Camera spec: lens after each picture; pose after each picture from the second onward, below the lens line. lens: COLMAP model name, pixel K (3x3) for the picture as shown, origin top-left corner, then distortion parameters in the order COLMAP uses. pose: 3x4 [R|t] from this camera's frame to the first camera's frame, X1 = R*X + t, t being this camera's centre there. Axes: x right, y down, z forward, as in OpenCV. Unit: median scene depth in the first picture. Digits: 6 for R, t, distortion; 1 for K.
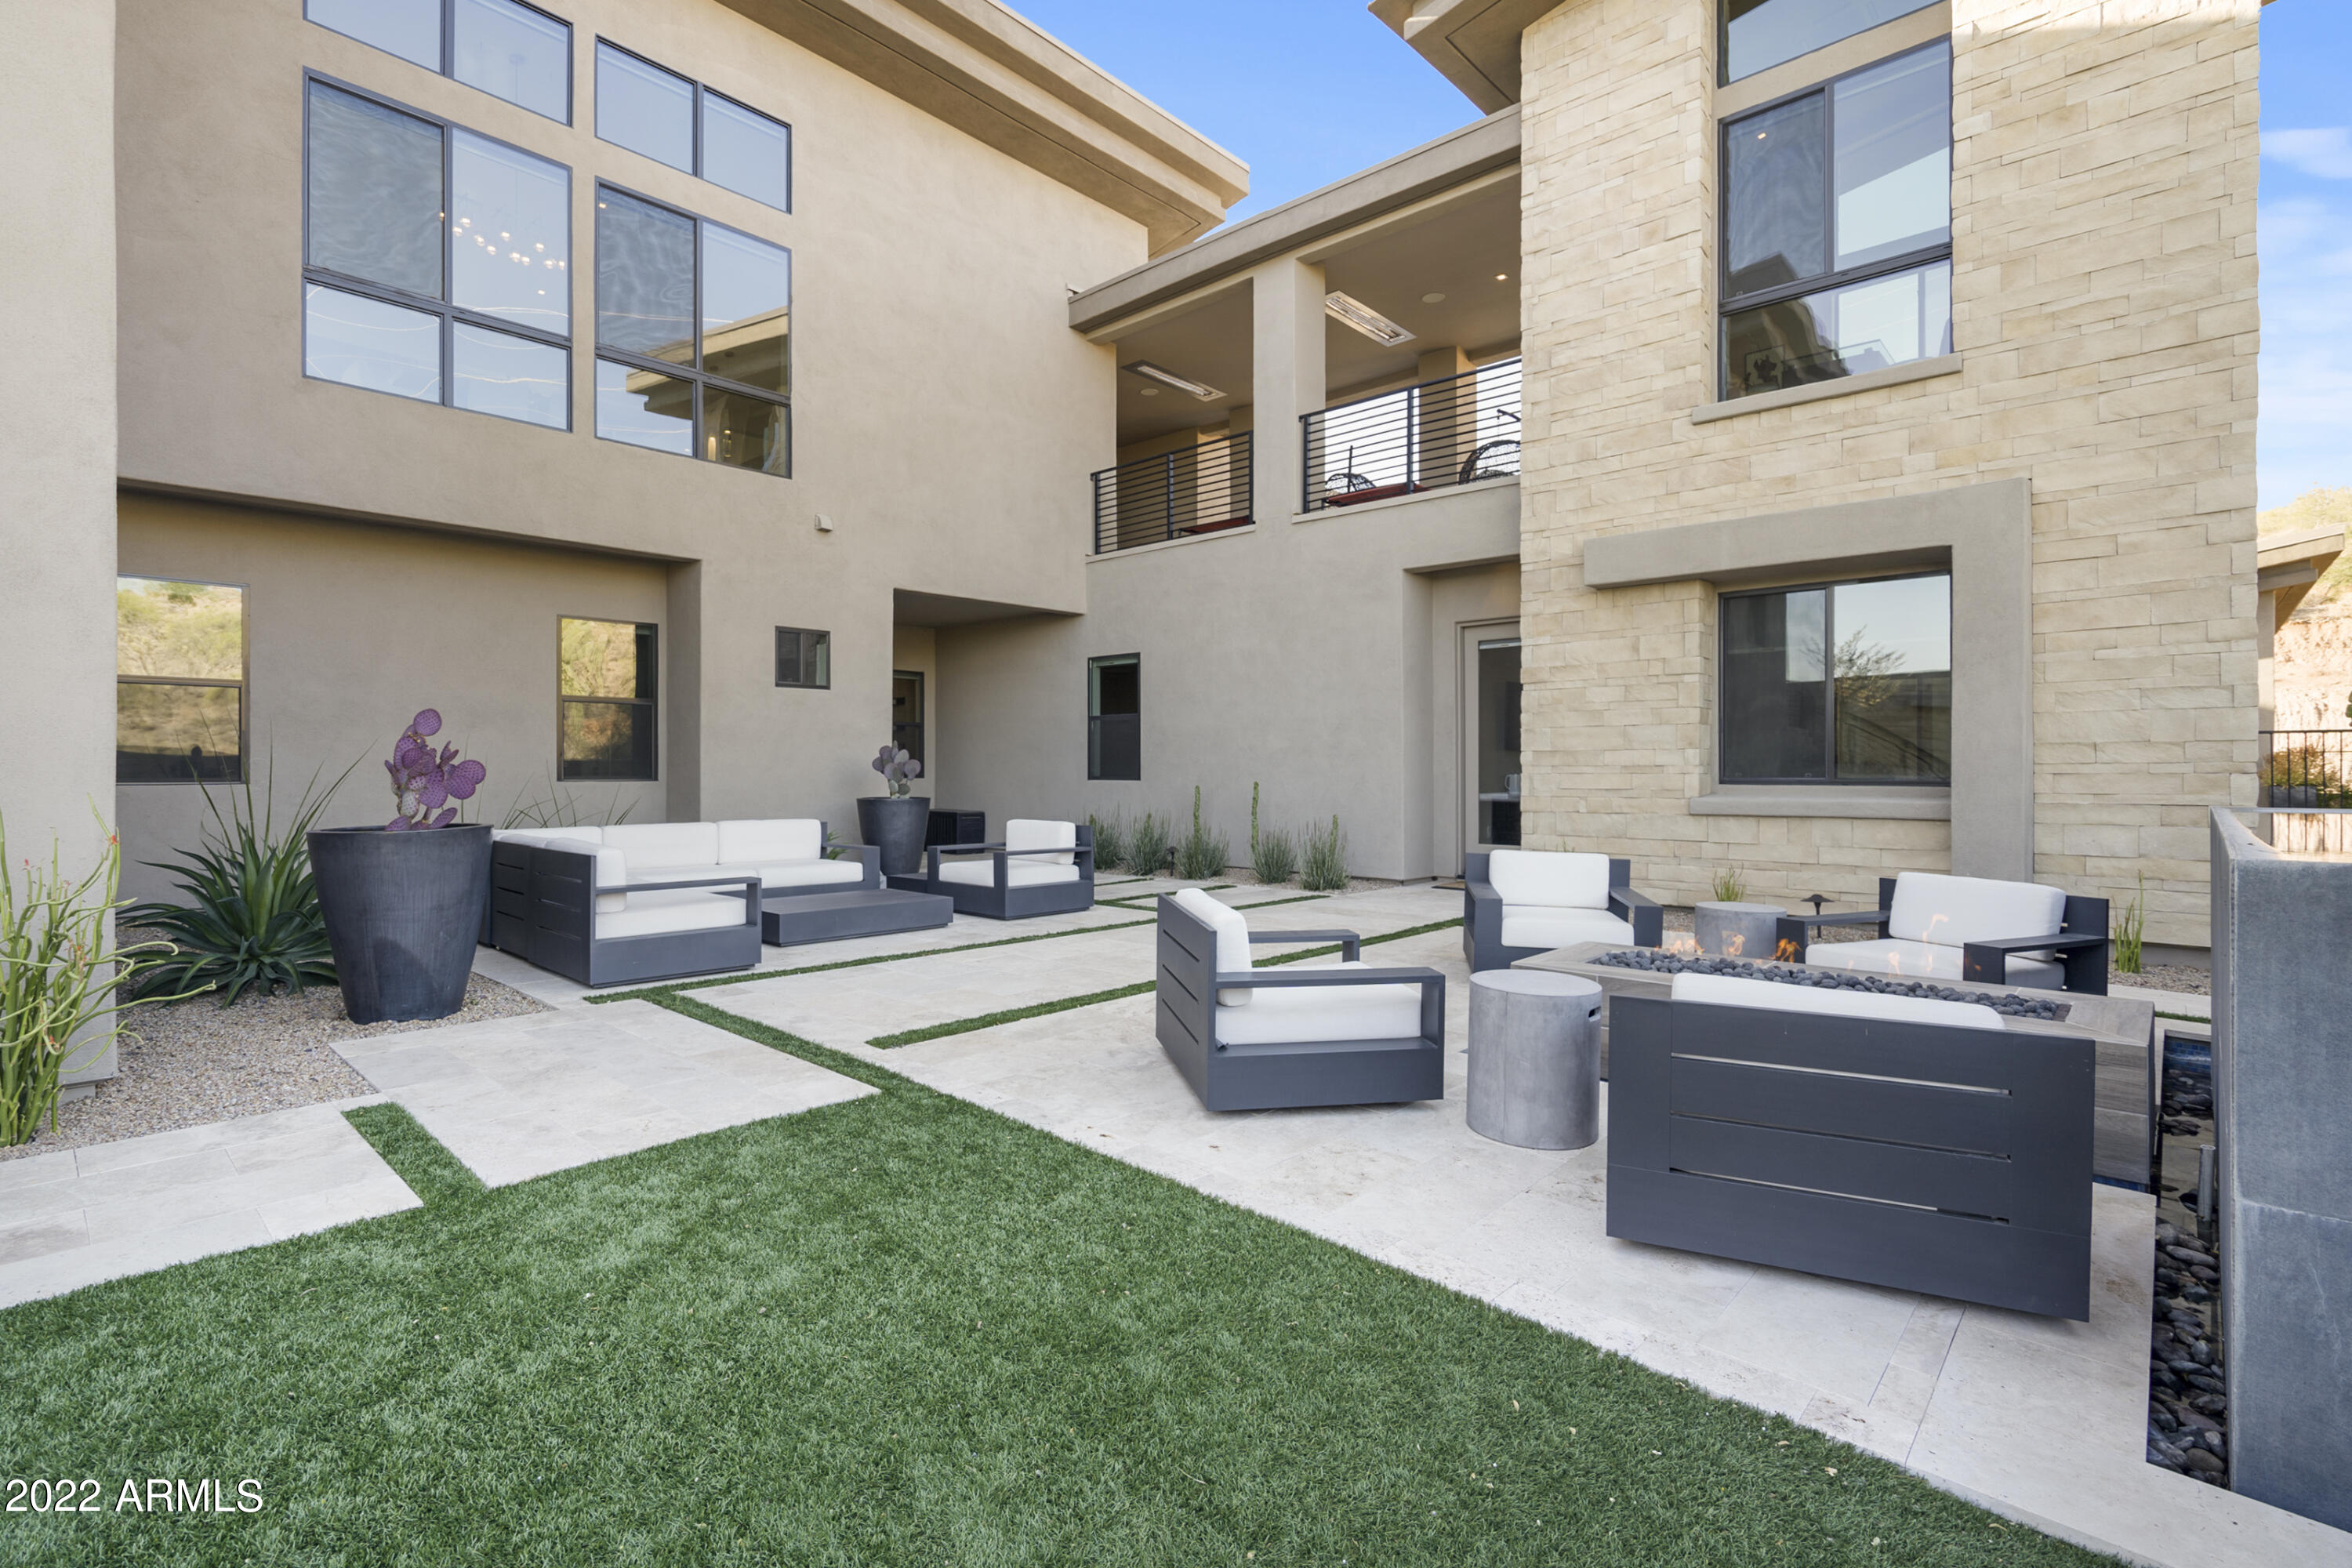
lens RADIAL K [[1072.0, 0, 1171.5], [0, 1072.0, 764.8], [0, 0, 1]] dist [0.001342, 0.000266]
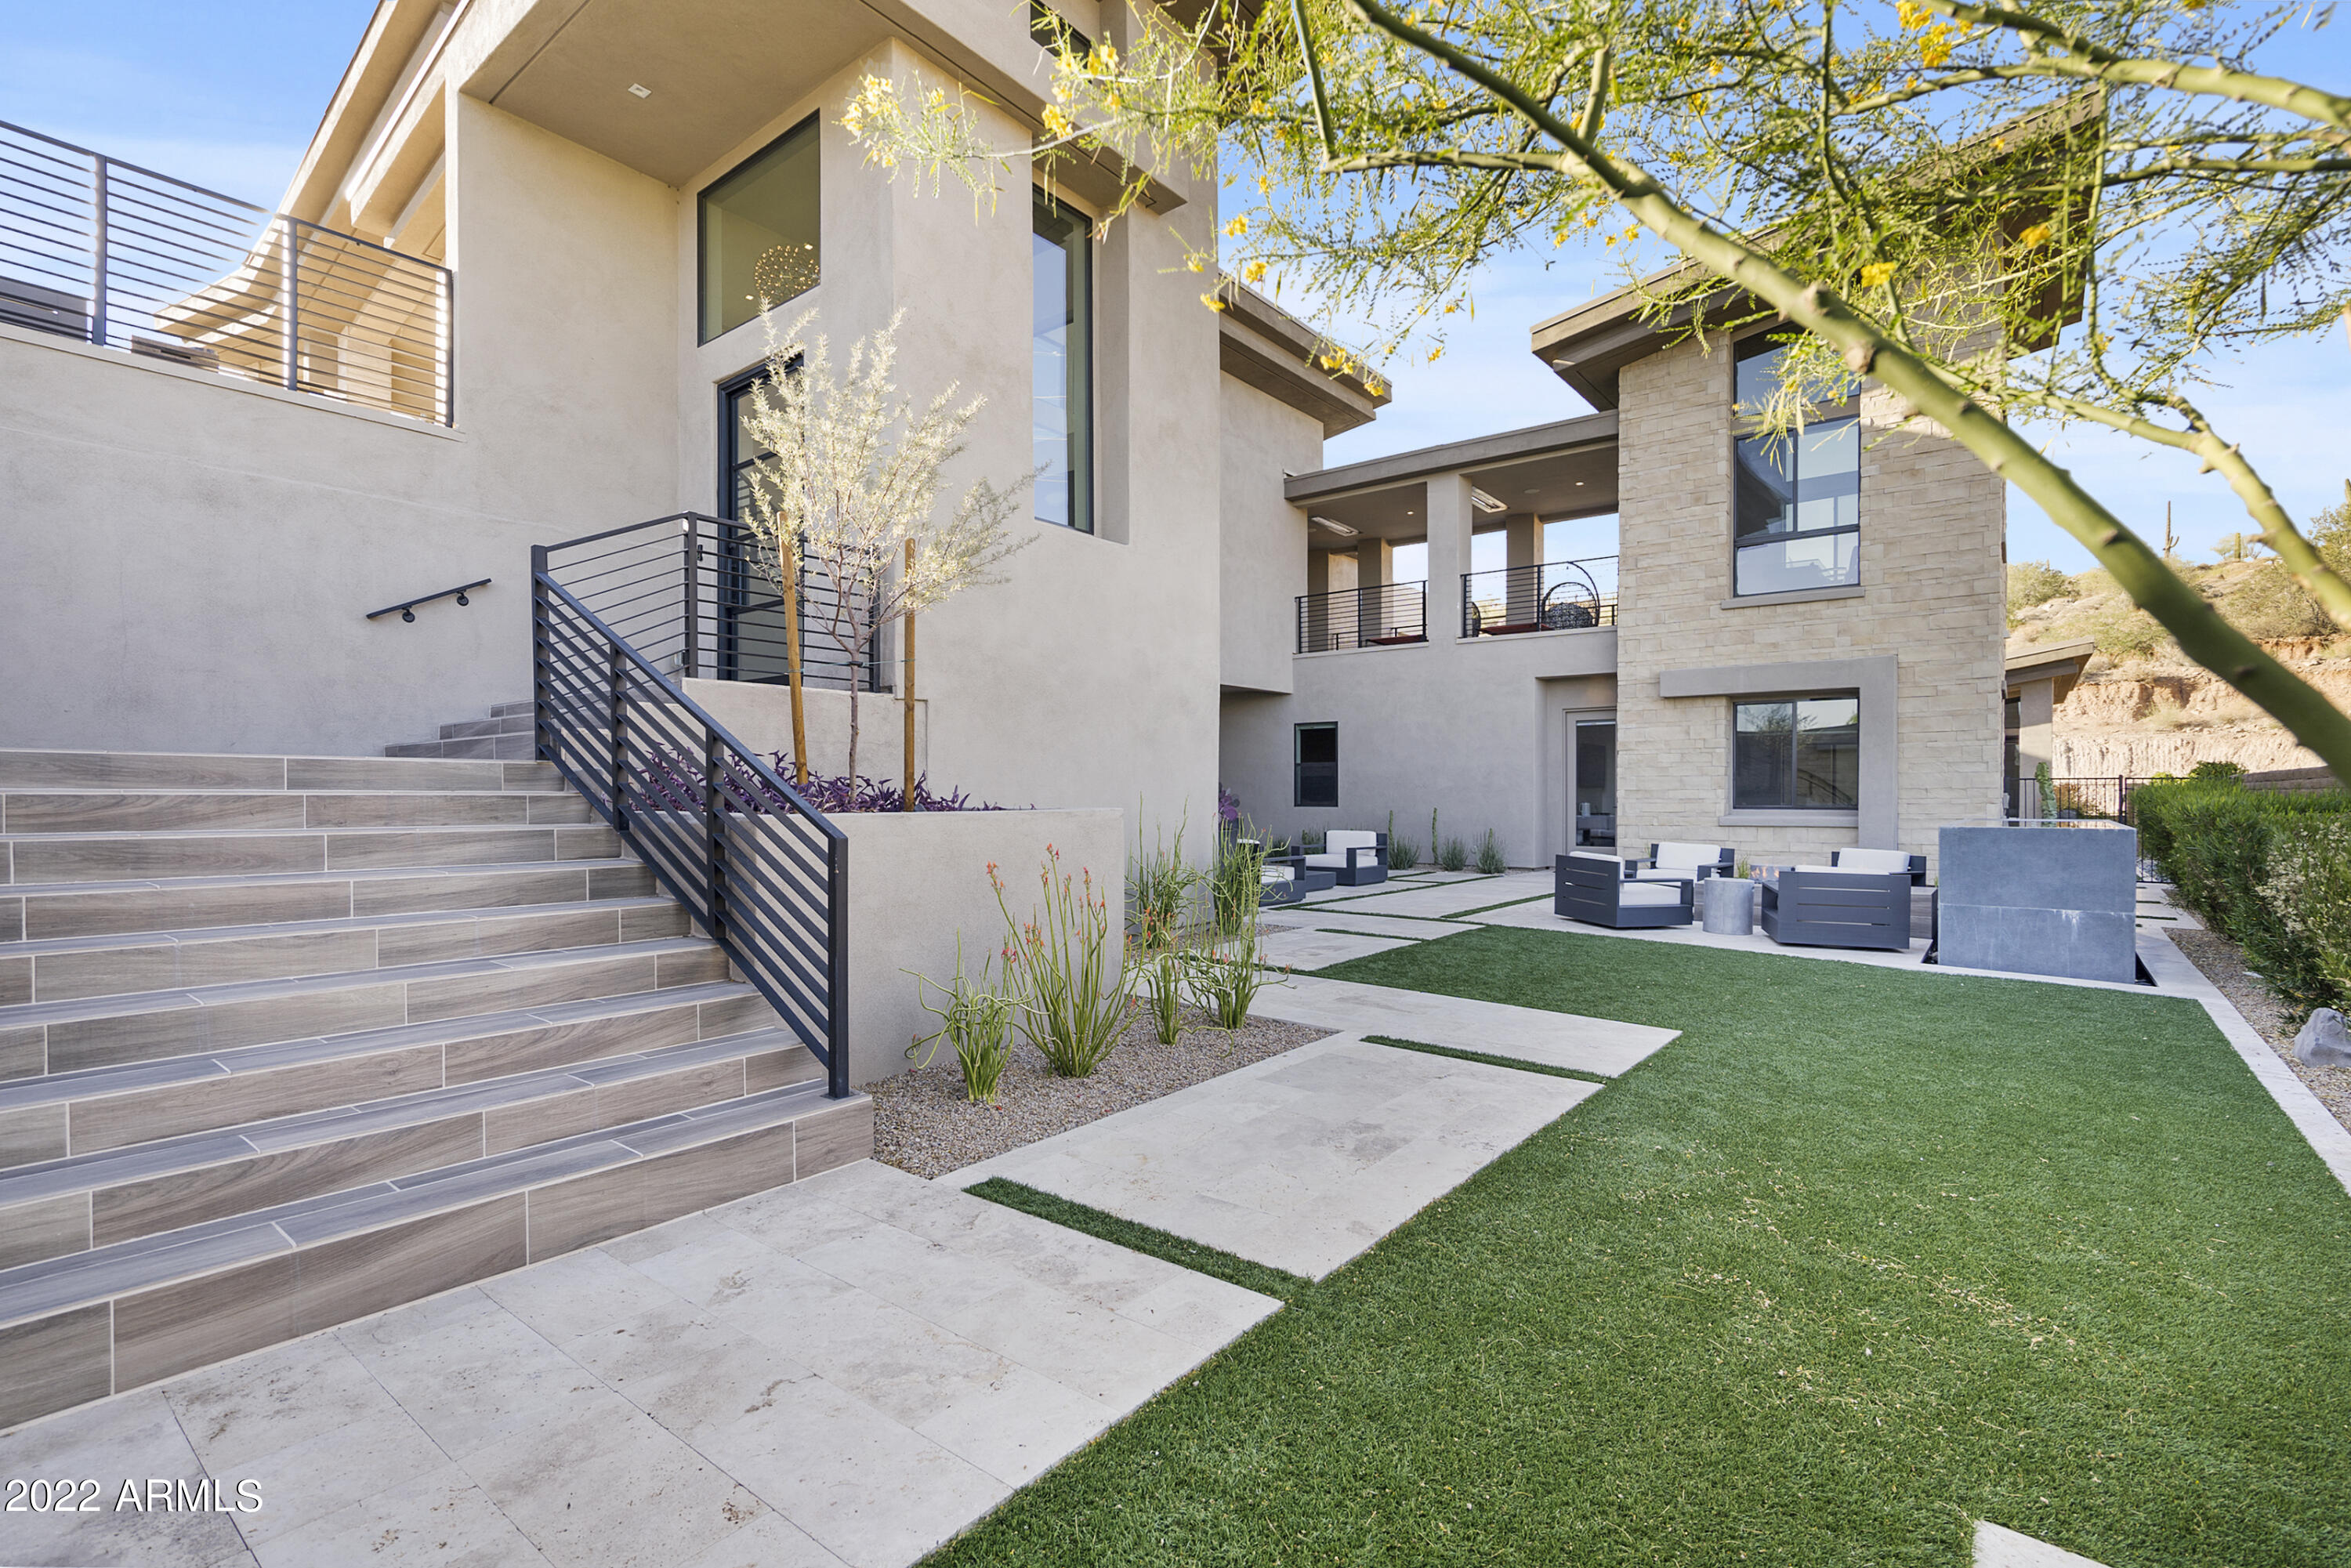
lens RADIAL K [[1071.5, 0, 1179.0], [0, 1071.5, 798.7], [0, 0, 1]] dist [0.001342, 0.000266]
pose [[0.996335, 0.000021, 0.085536, -0.563483], [-0.000645, 0.999973, 0.007270, -0.011642], [-0.085533, -0.007299, 0.996309, -0.702804]]
